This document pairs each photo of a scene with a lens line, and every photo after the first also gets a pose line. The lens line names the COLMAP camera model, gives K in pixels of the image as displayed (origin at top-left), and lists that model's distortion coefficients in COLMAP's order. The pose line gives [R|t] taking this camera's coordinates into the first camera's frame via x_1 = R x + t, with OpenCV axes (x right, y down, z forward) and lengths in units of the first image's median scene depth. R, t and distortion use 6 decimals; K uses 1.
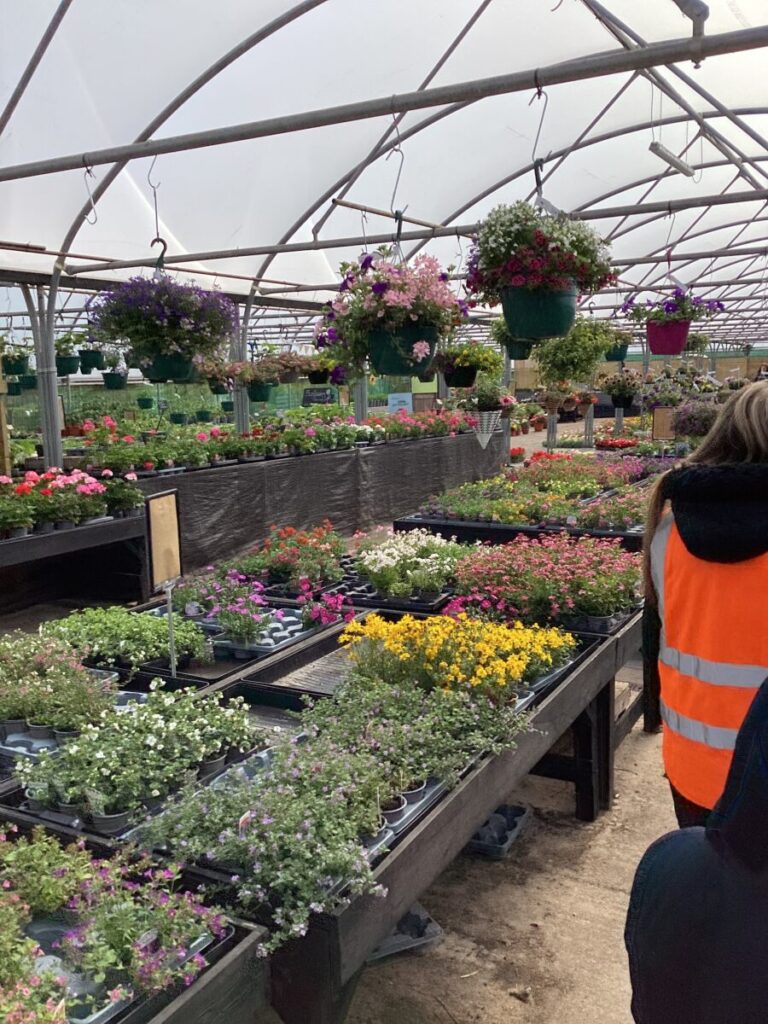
lens RADIAL K [[881.2, 0, 398.2], [0, 881.2, 500.8], [0, 0, 1]] dist [0.115530, -0.211793]
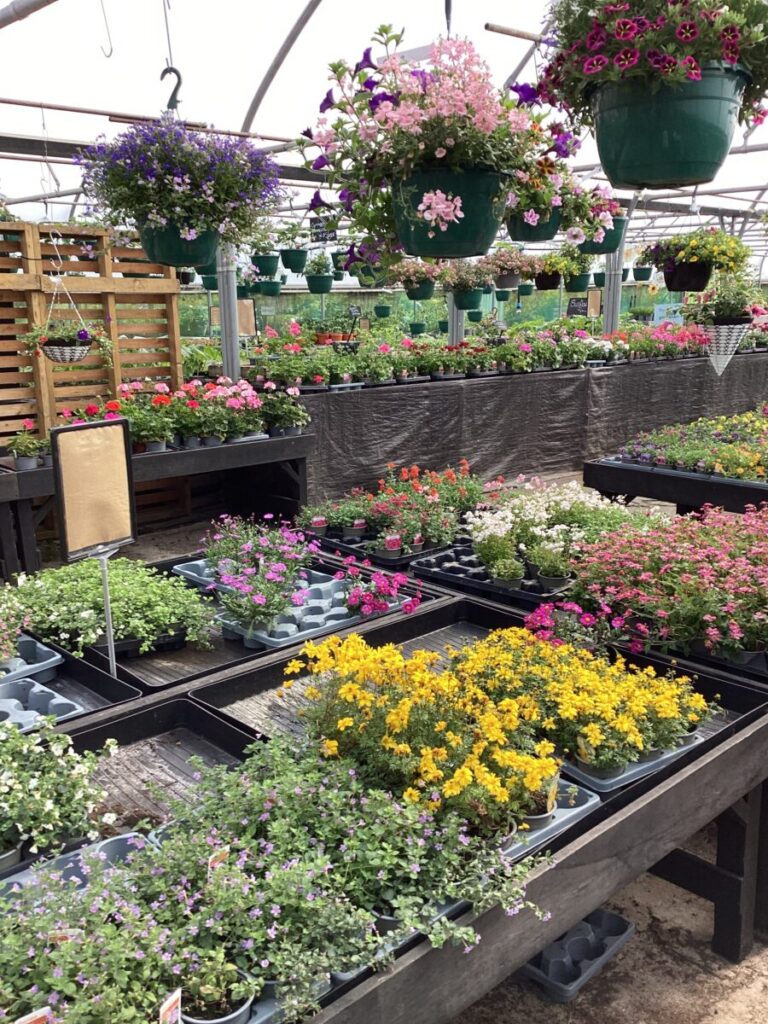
lens RADIAL K [[881.2, 0, 398.2], [0, 881.2, 500.8], [0, 0, 1]] dist [0.115530, -0.211793]
pose [[0.945032, 0.088218, -0.314853, 0.090988], [-0.057845, 0.992835, 0.104558, -0.016939], [0.321821, -0.080598, 0.943364, 0.188156]]
